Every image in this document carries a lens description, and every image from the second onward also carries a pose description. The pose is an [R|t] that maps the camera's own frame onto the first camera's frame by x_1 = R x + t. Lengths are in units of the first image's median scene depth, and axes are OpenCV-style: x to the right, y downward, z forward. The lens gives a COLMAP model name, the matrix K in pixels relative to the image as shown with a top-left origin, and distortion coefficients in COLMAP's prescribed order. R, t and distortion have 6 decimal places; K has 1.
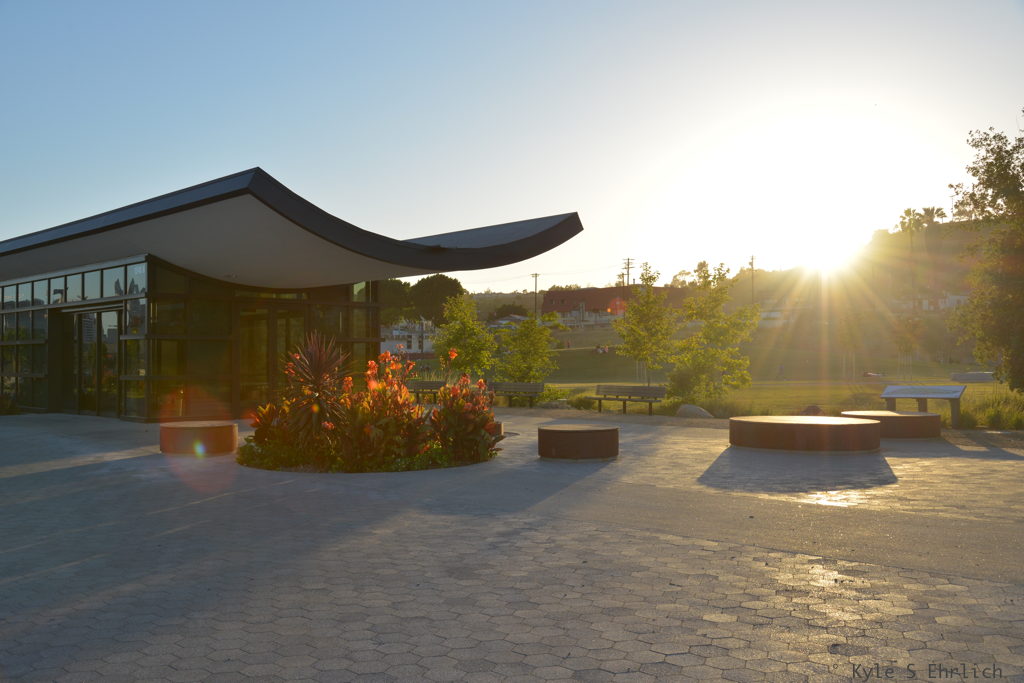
lens RADIAL K [[1025.5, 0, 509.7], [0, 1025.5, 349.3], [0, 0, 1]] dist [-0.032095, 0.000000]
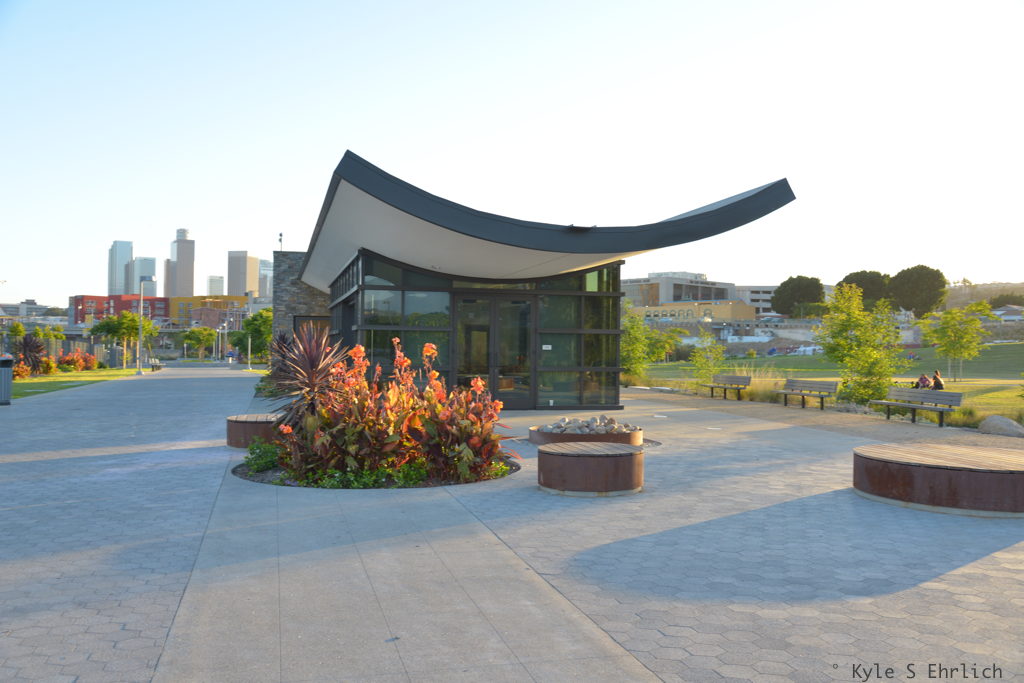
lens RADIAL K [[931.8, 0, 507.3], [0, 931.8, 337.1], [0, 0, 1]] dist [-0.035539, 0.000000]
pose [[0.870069, 0.008301, -0.492860, 0.137811], [-0.009168, 0.999958, 0.000657, -0.002726], [0.492844, 0.003947, 0.870109, 0.141052]]
